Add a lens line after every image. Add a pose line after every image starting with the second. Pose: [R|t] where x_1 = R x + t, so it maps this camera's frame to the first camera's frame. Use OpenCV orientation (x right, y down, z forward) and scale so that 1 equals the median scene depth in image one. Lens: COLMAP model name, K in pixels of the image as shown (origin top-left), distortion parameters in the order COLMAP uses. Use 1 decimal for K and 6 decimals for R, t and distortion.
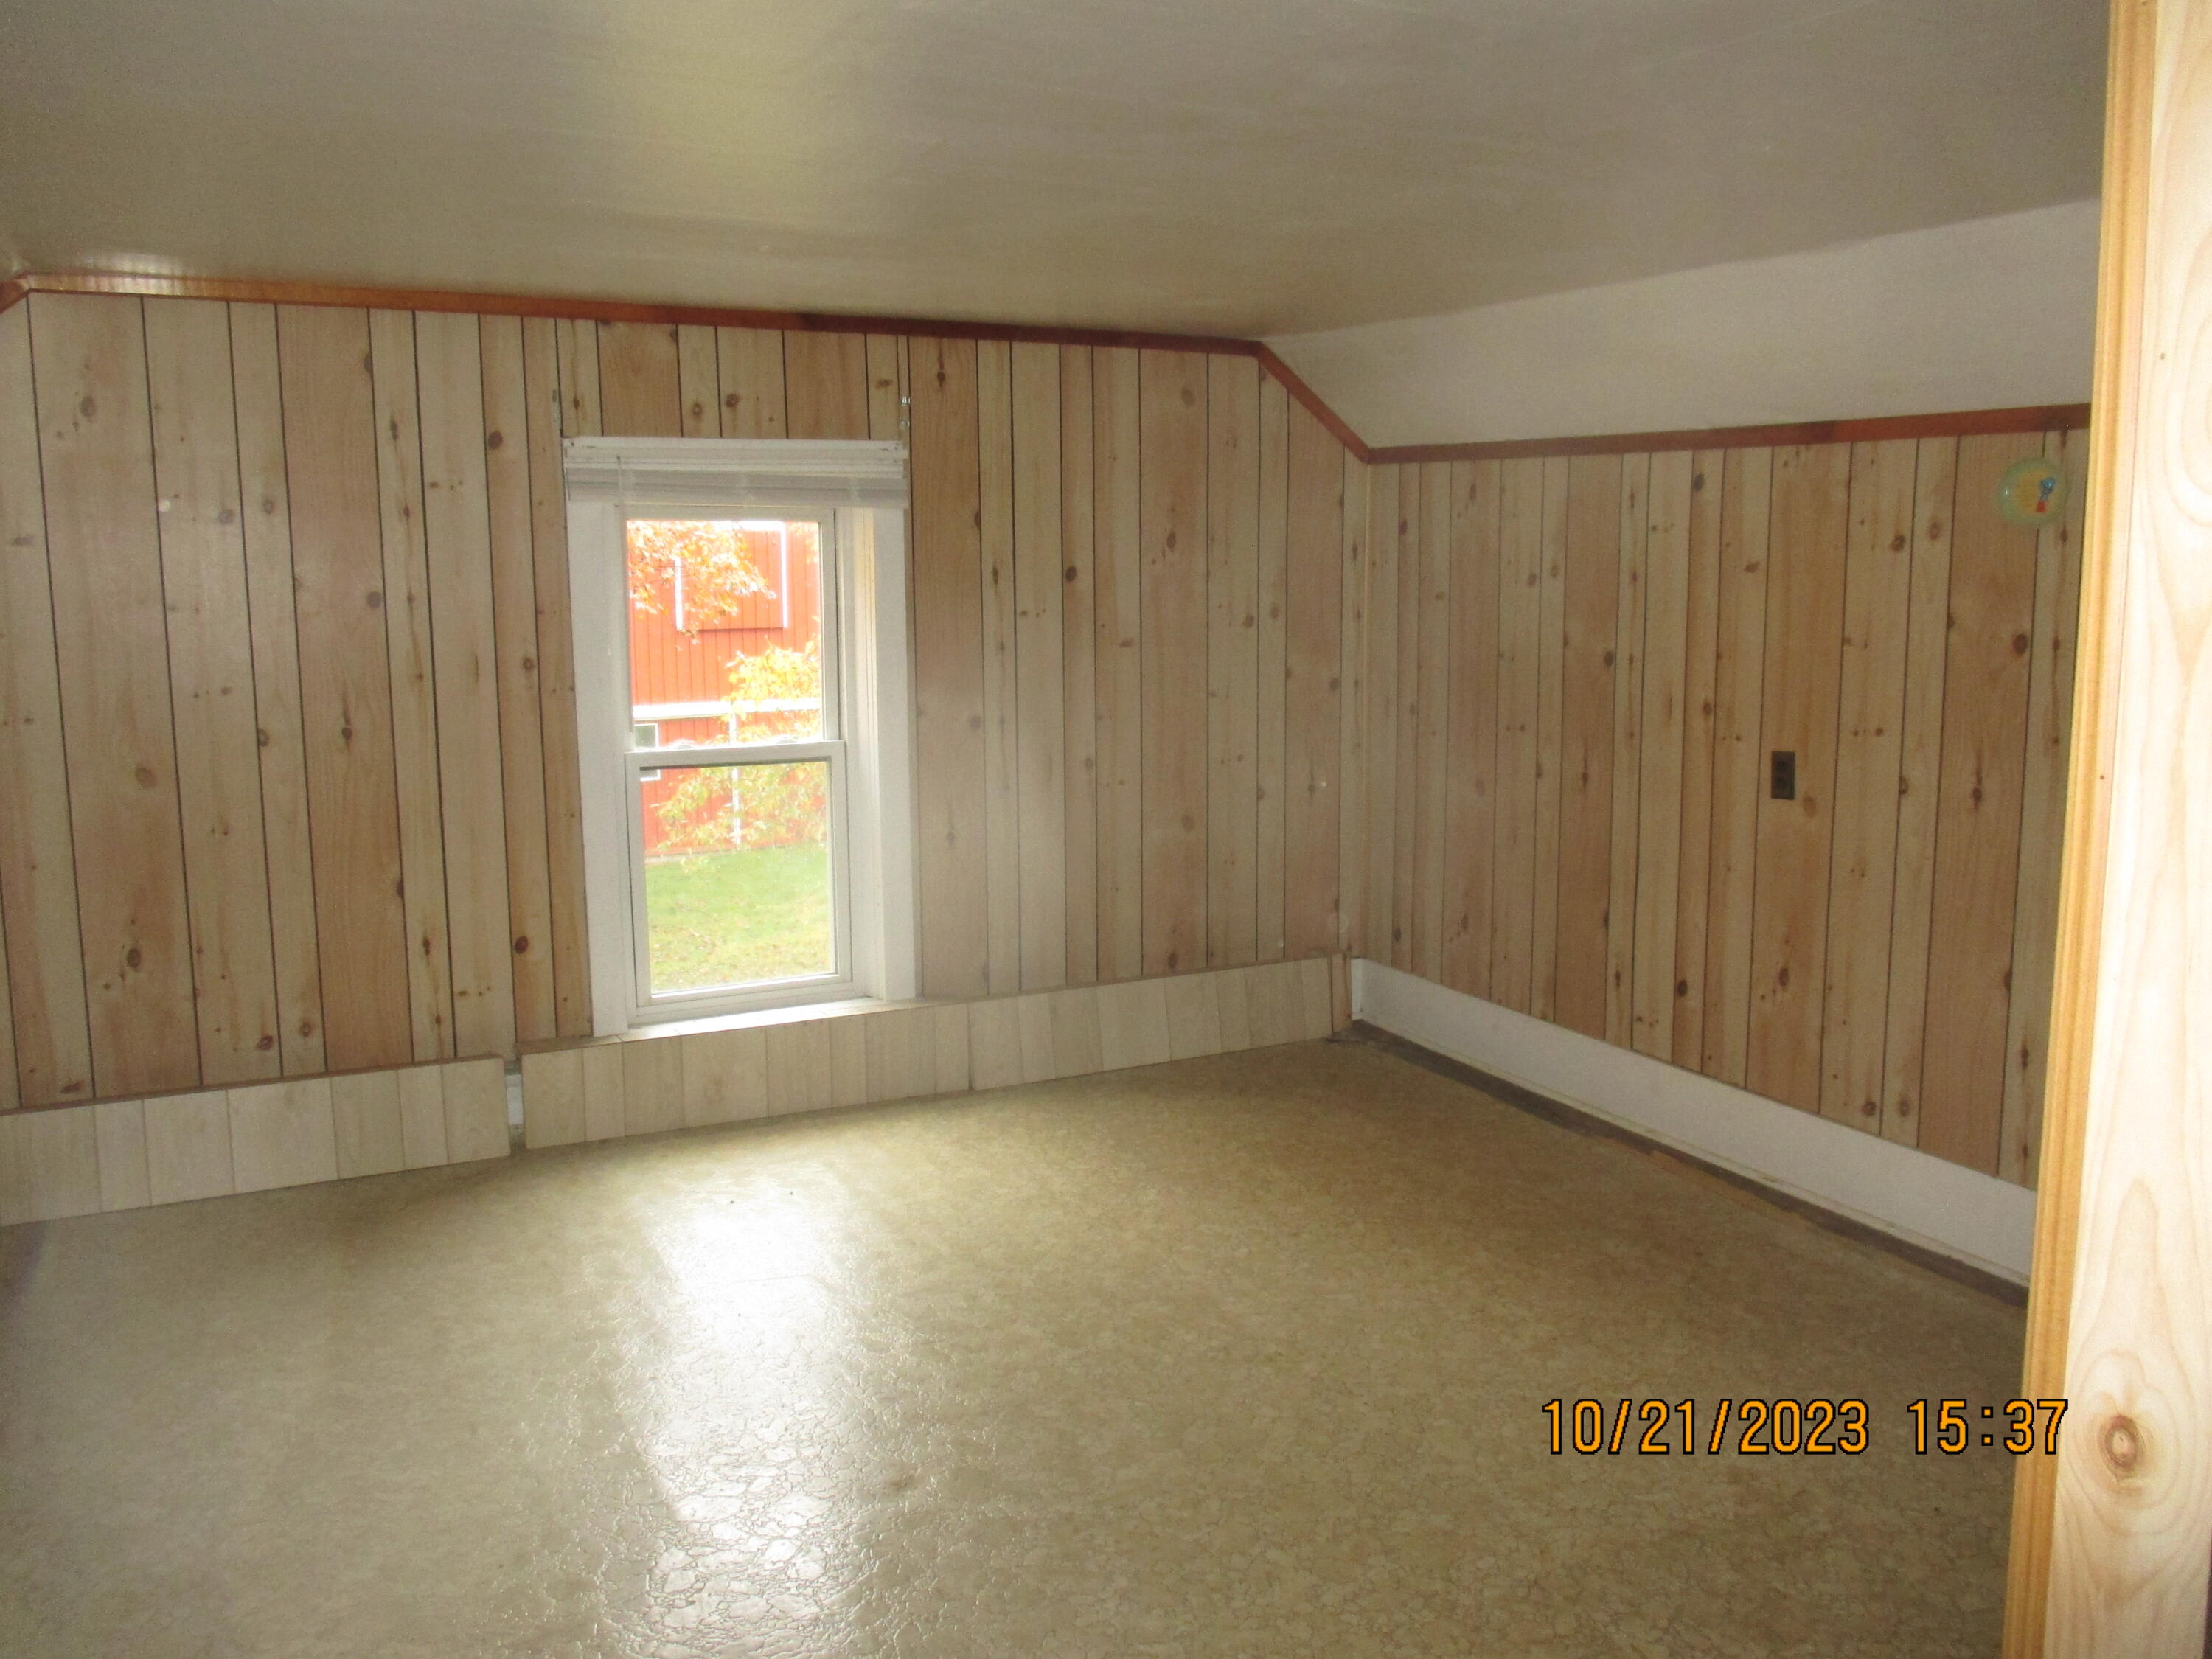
lens RADIAL K [[1851.8, 0, 1131.3], [0, 1851.8, 820.0], [0, 0, 1]] dist [-0.002748, -0.001260]
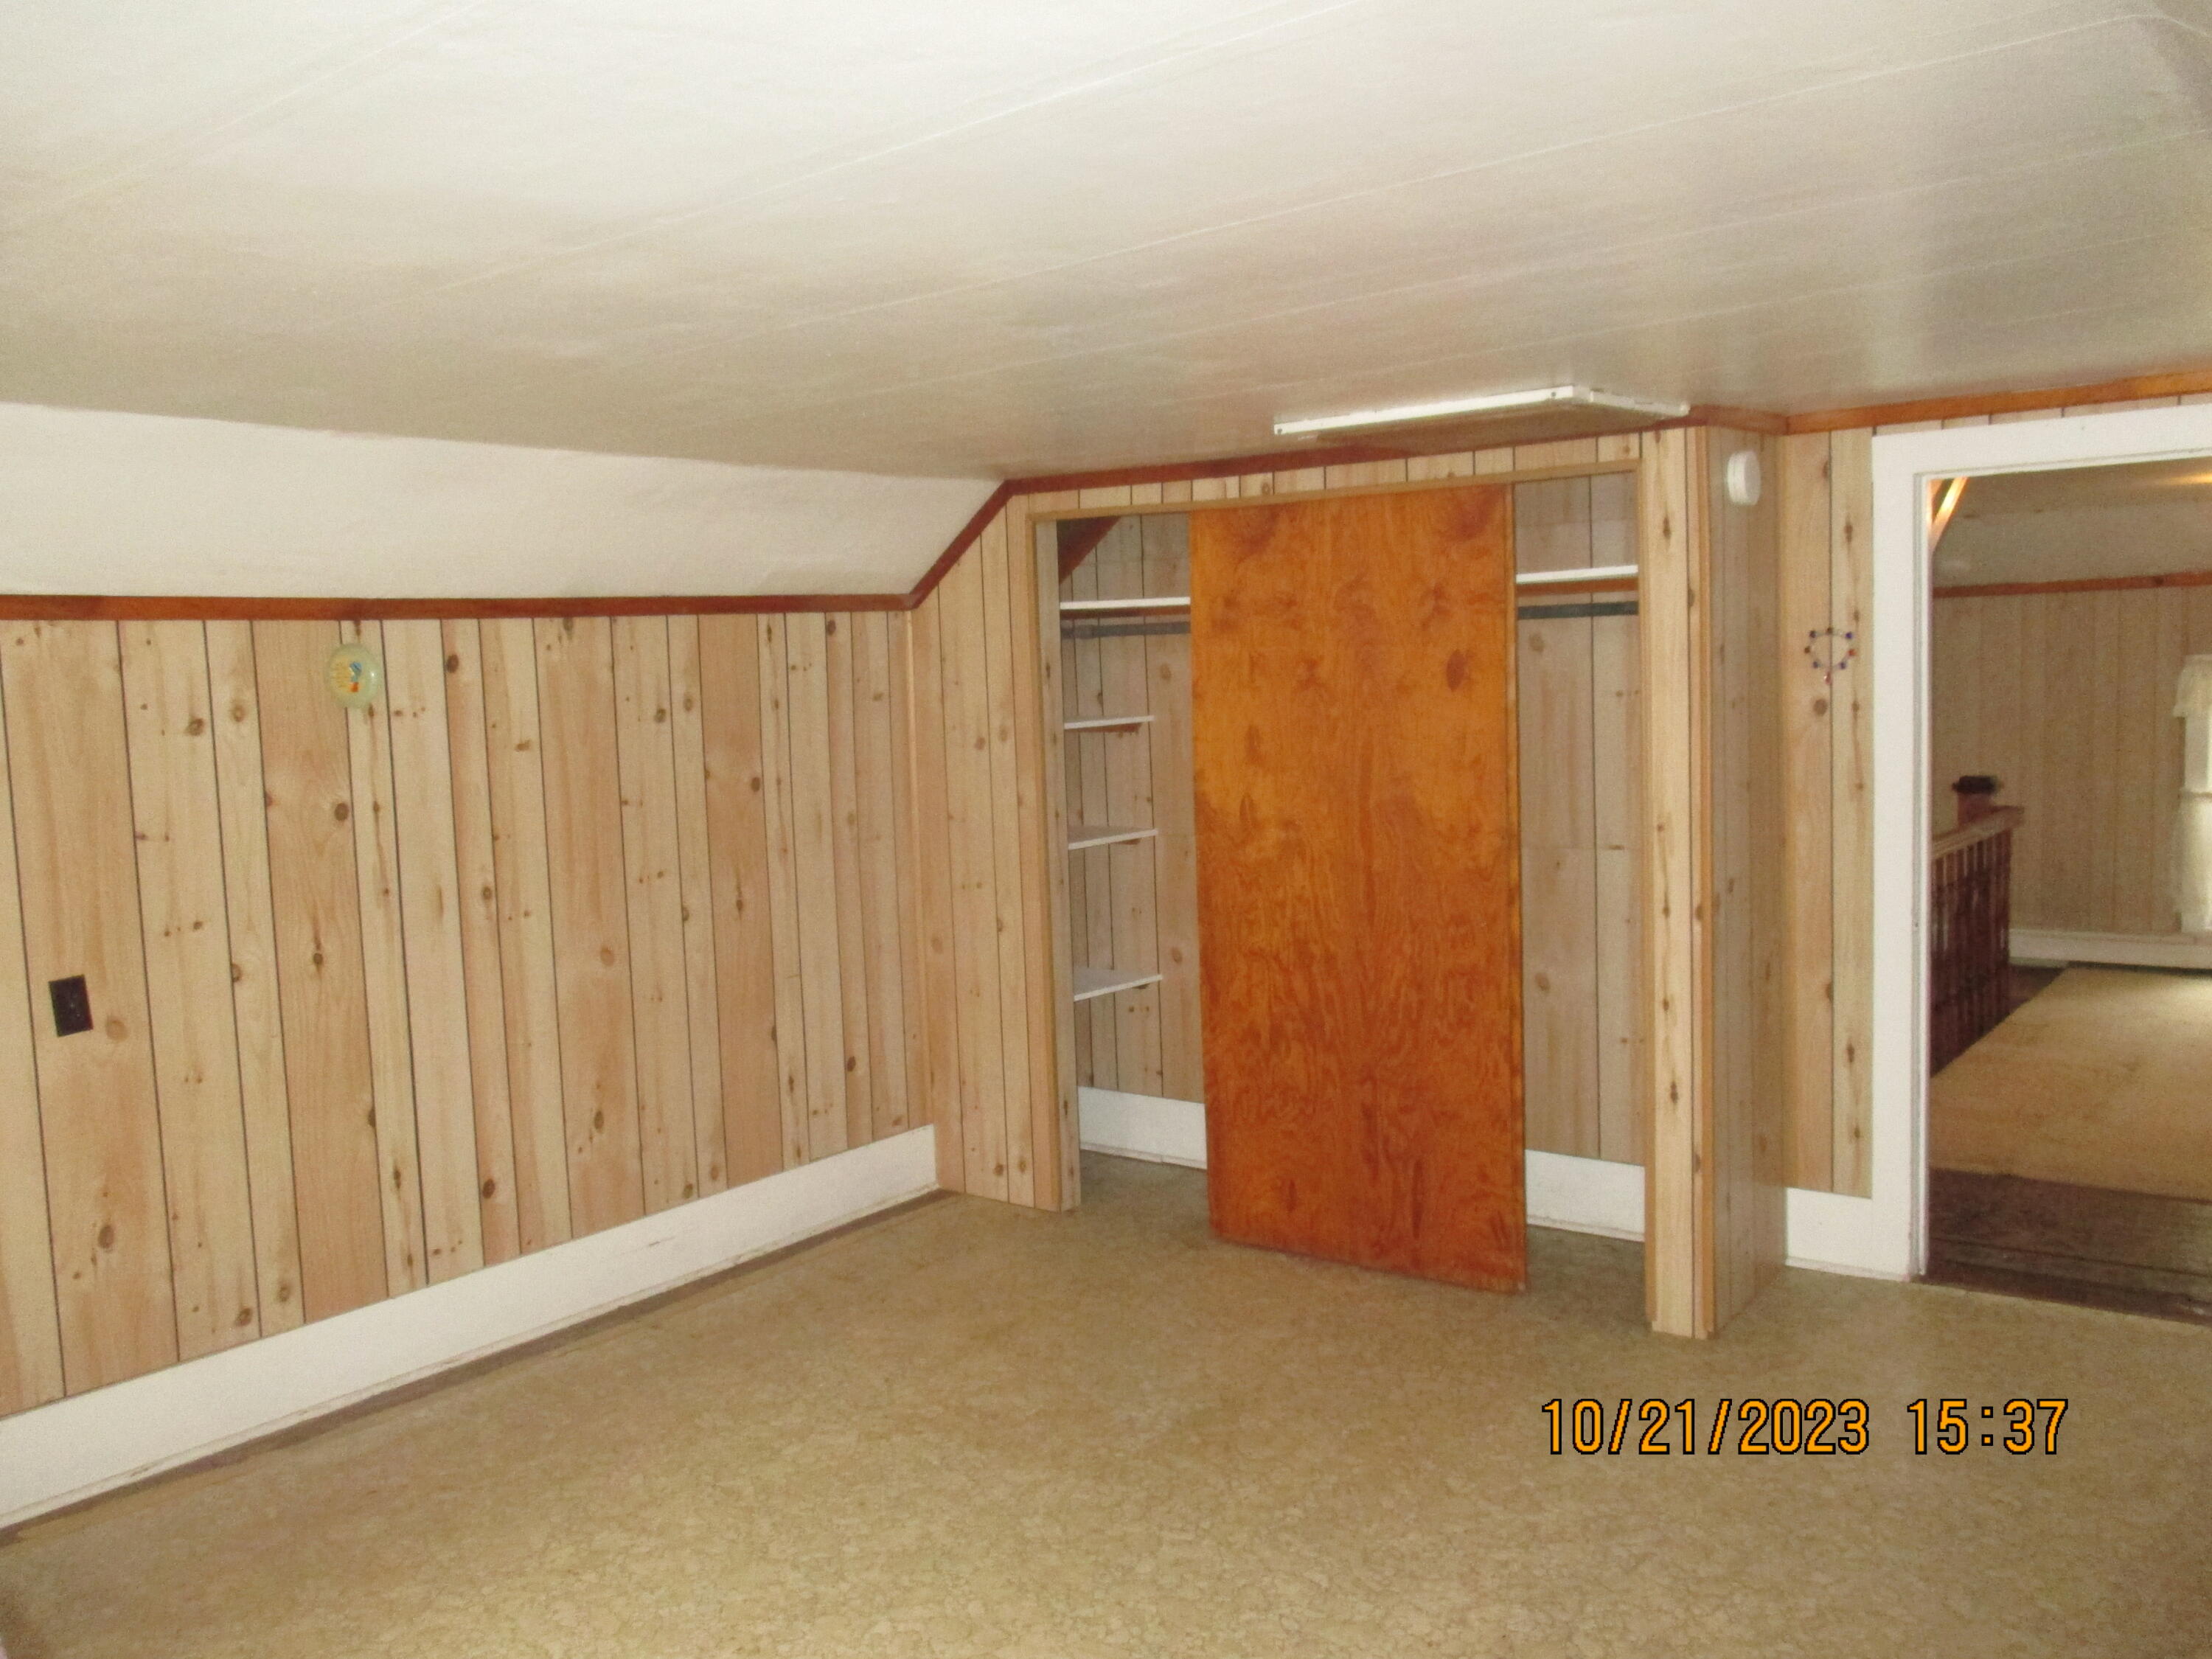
lens RADIAL K [[1851.8, 0, 1131.3], [0, 1851.8, 820.0], [0, 0, 1]] dist [-0.002748, -0.001260]
pose [[-0.420254, -0.068250, 0.904836, -0.668480], [0.160611, 0.975828, 0.148200, -0.169305], [-0.893079, 0.207608, -0.399134, 0.973725]]
